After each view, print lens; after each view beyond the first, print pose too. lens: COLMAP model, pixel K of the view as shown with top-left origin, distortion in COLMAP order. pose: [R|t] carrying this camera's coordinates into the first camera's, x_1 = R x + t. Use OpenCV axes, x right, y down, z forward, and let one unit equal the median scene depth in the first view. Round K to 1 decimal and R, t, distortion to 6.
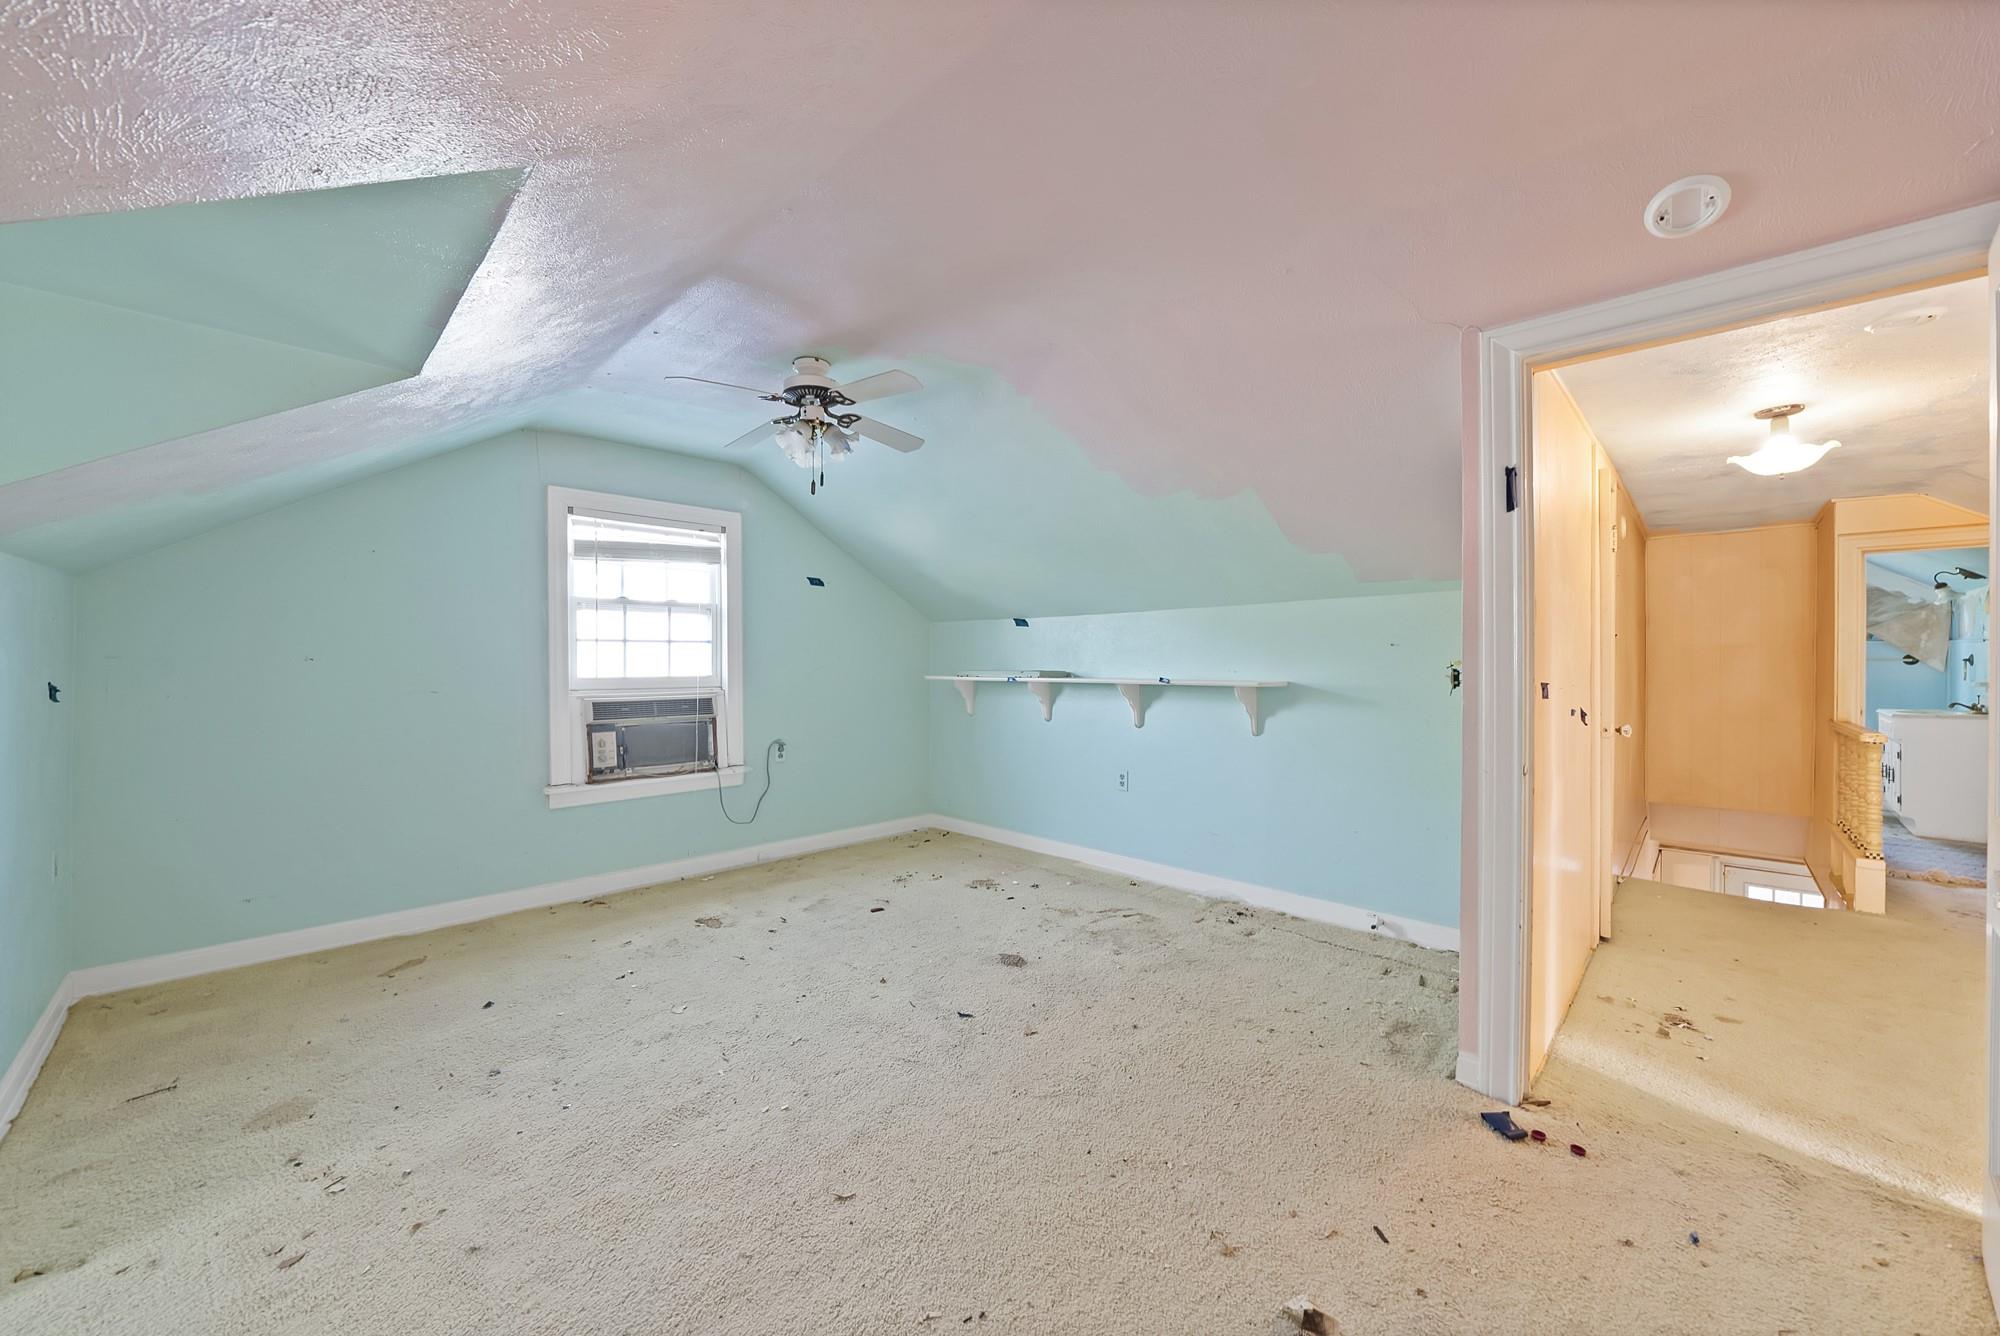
lens RADIAL K [[727.5, 0, 990.6], [0, 727.5, 670.2], [0, 0, 1]] dist [-0.027761, 0.002822]
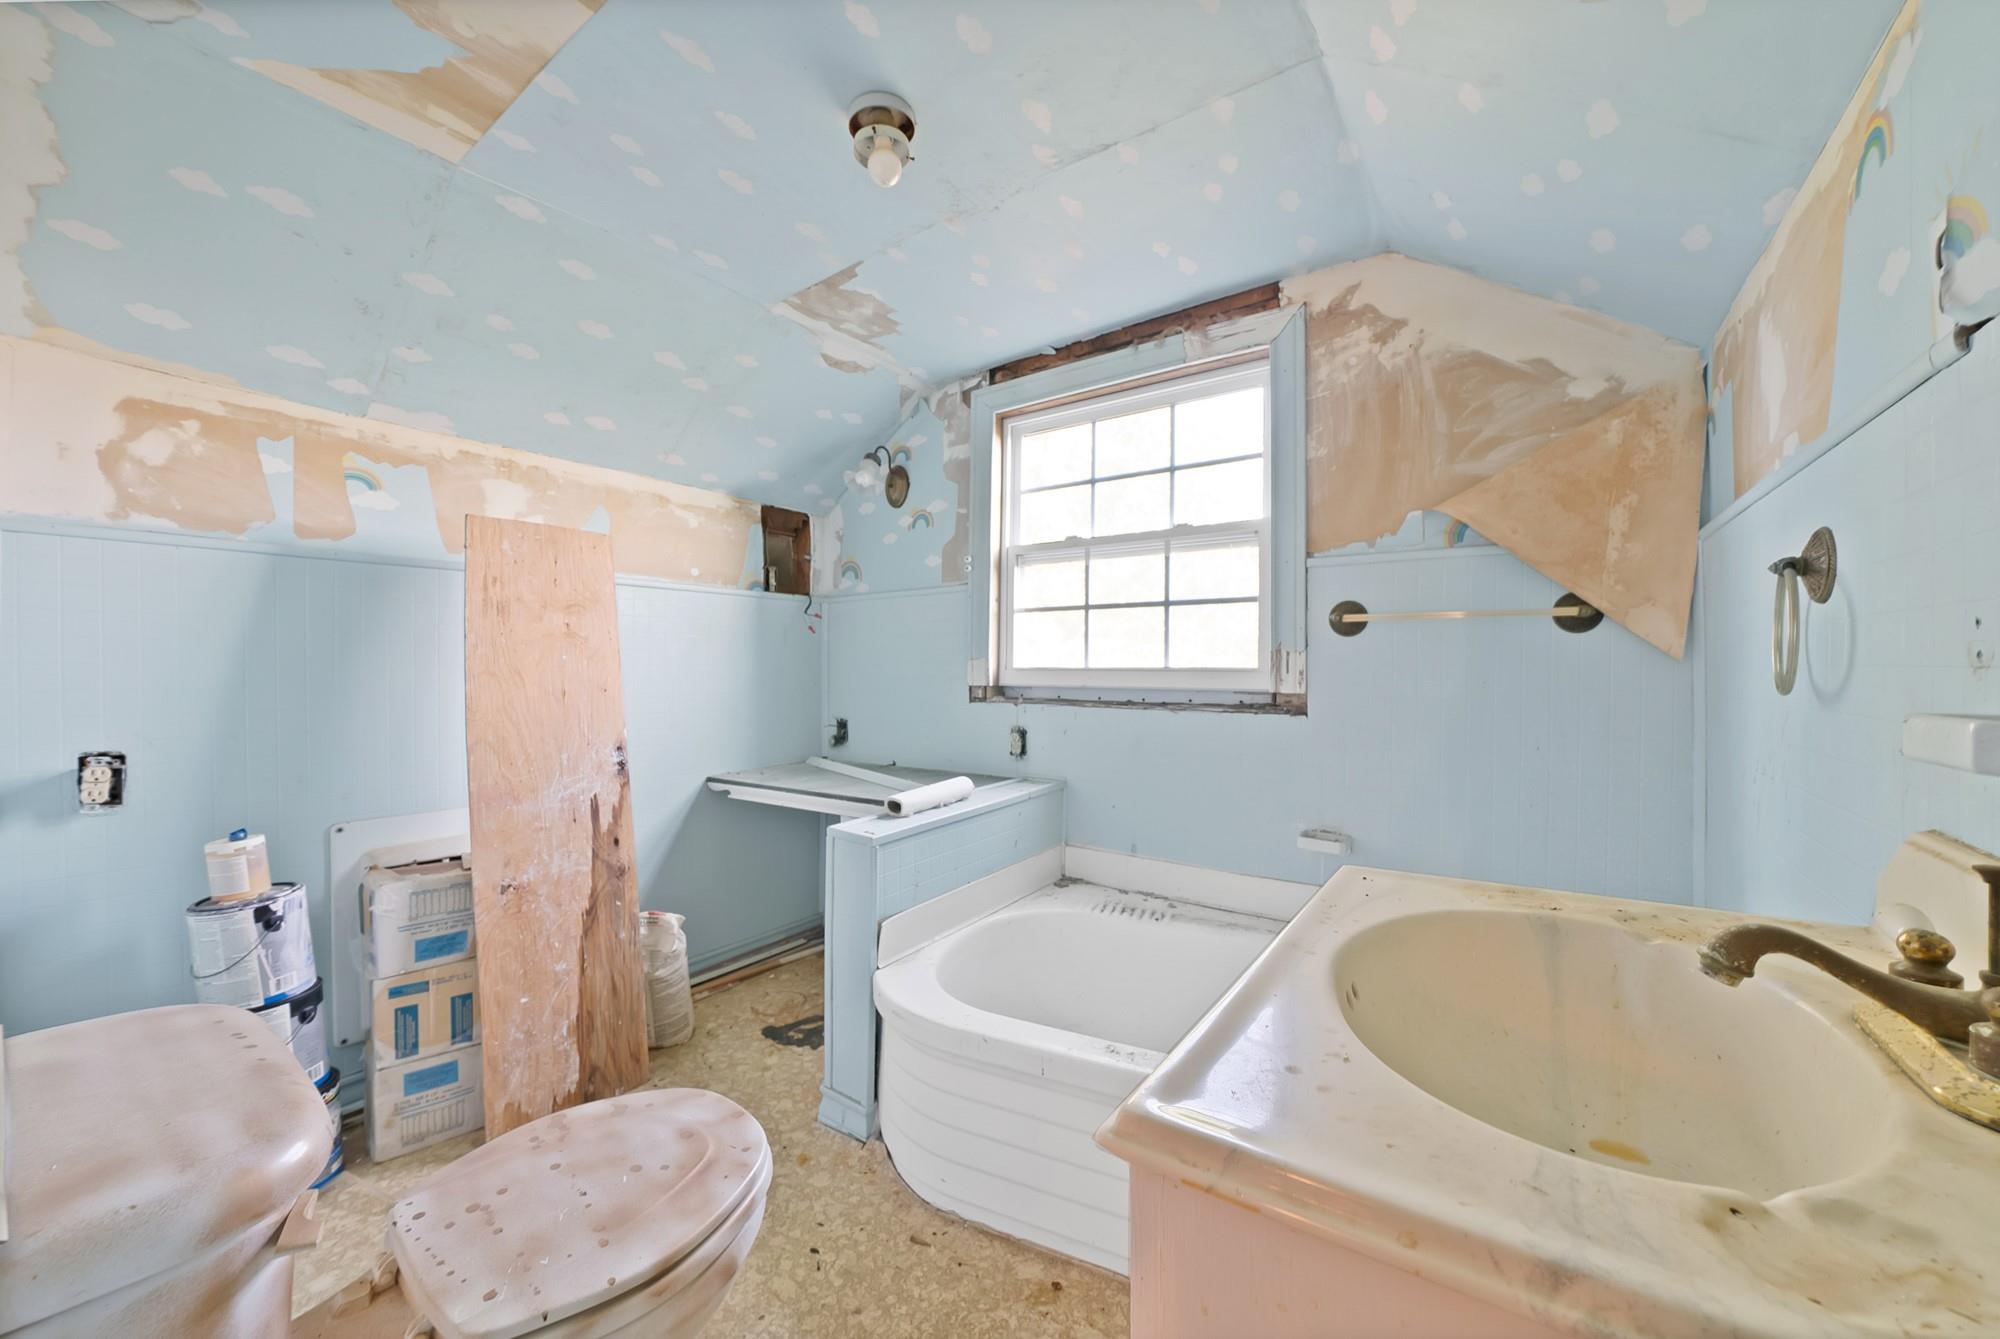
lens RADIAL K [[727.5, 0, 990.6], [0, 727.5, 671.7], [0, 0, 1]] dist [-0.027761, 0.002822]
pose [[0.987565, 0.004431, 0.157150, 1.194195], [-0.004054, 0.999988, -0.002721, 0.011017], [-0.157160, 0.002050, 0.987571, 0.868629]]
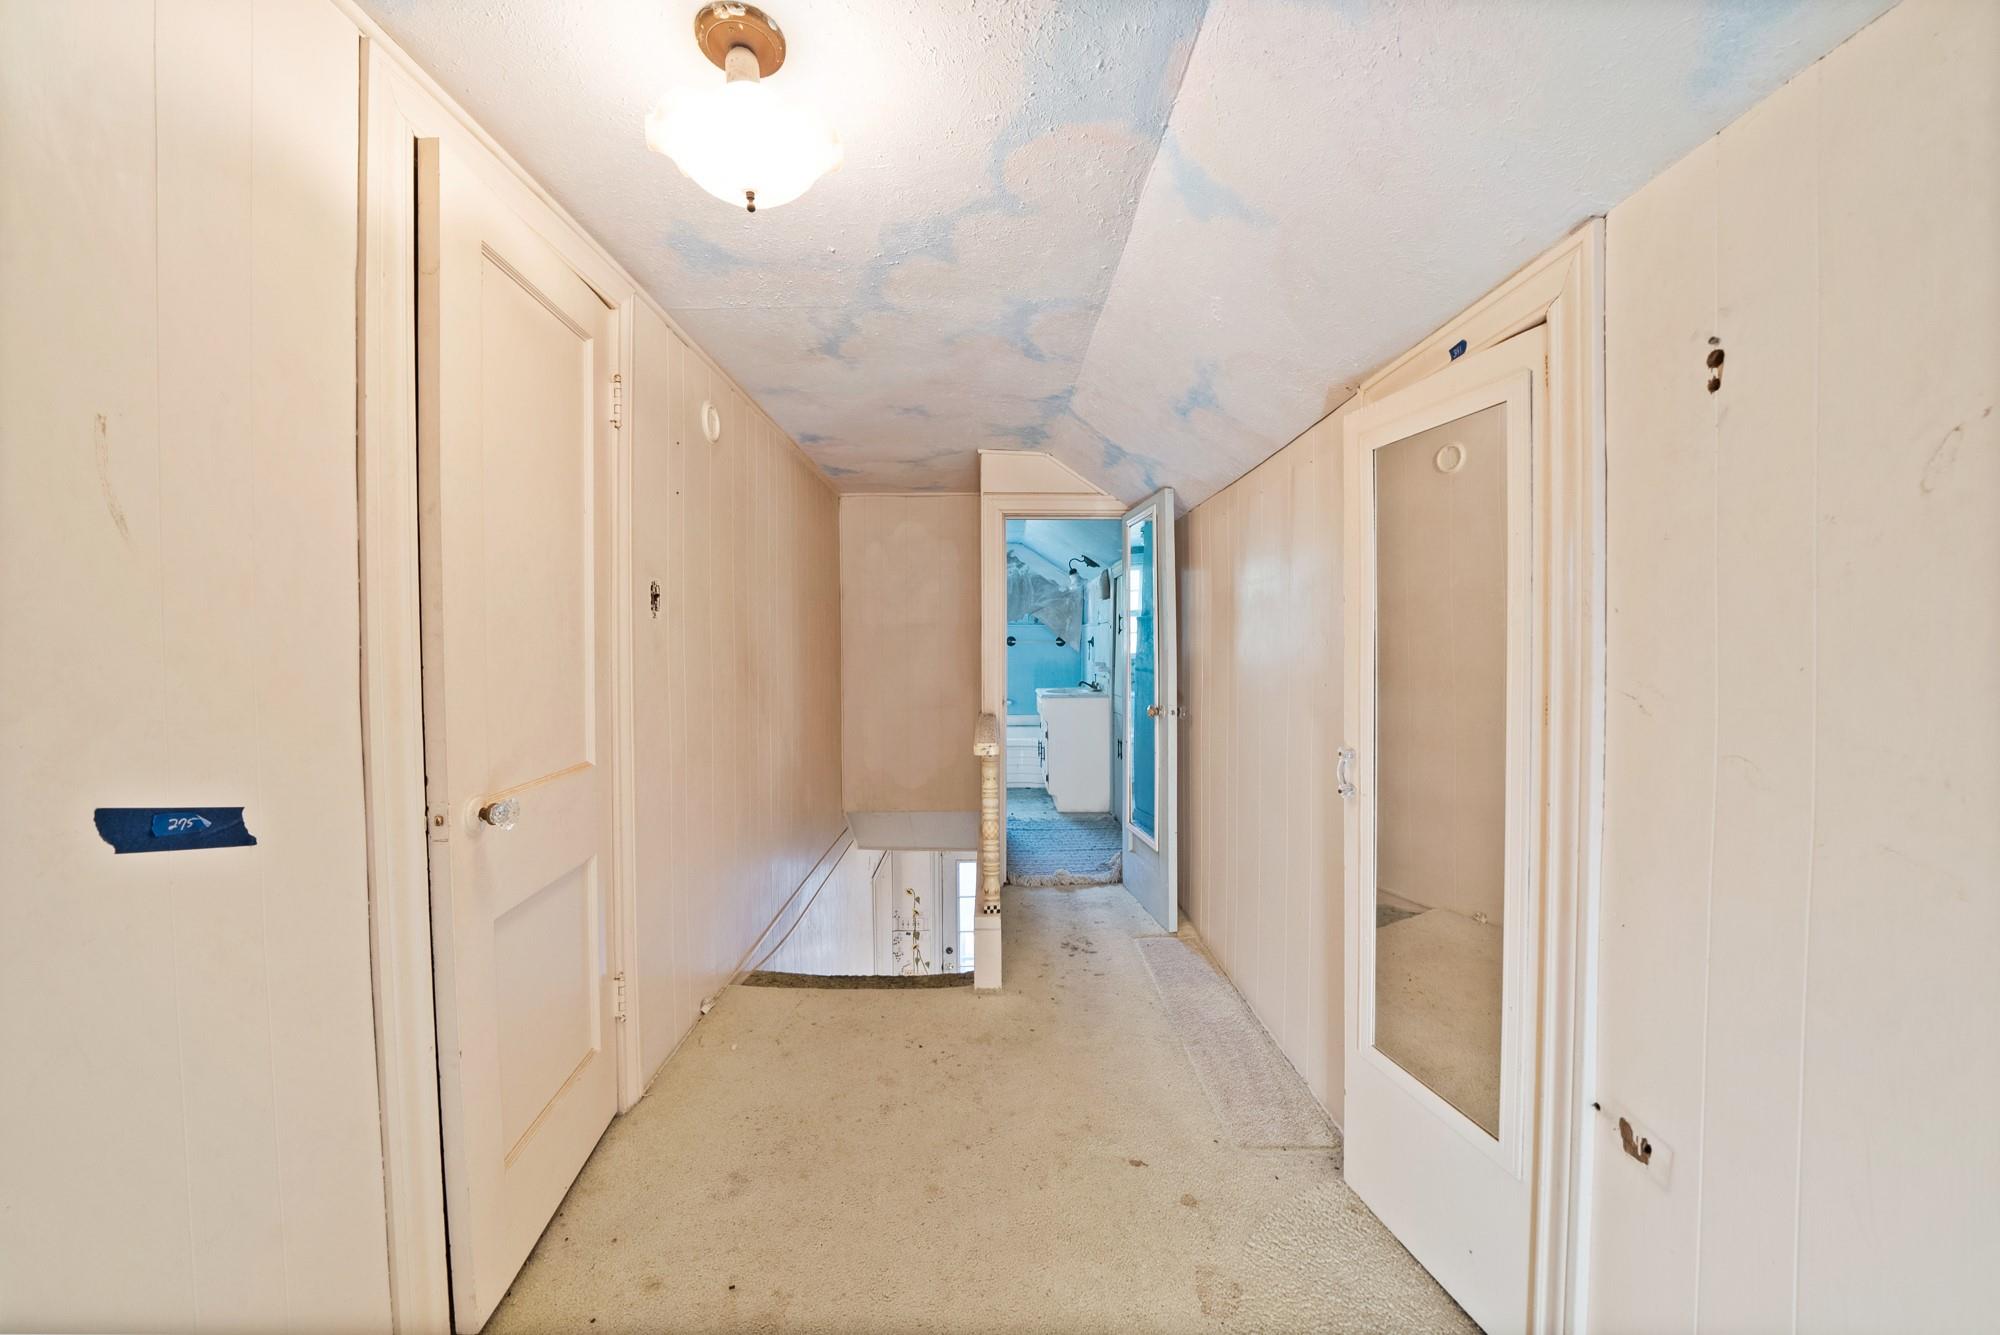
lens RADIAL K [[727.5, 0, 990.6], [0, 727.5, 669.7], [0, 0, 1]] dist [-0.027761, 0.002822]
pose [[0.700321, -0.024947, 0.713392, 0.459184], [0.008080, 0.999602, 0.027024, -0.002826], [-0.713782, -0.013162, 0.700244, 0.297563]]
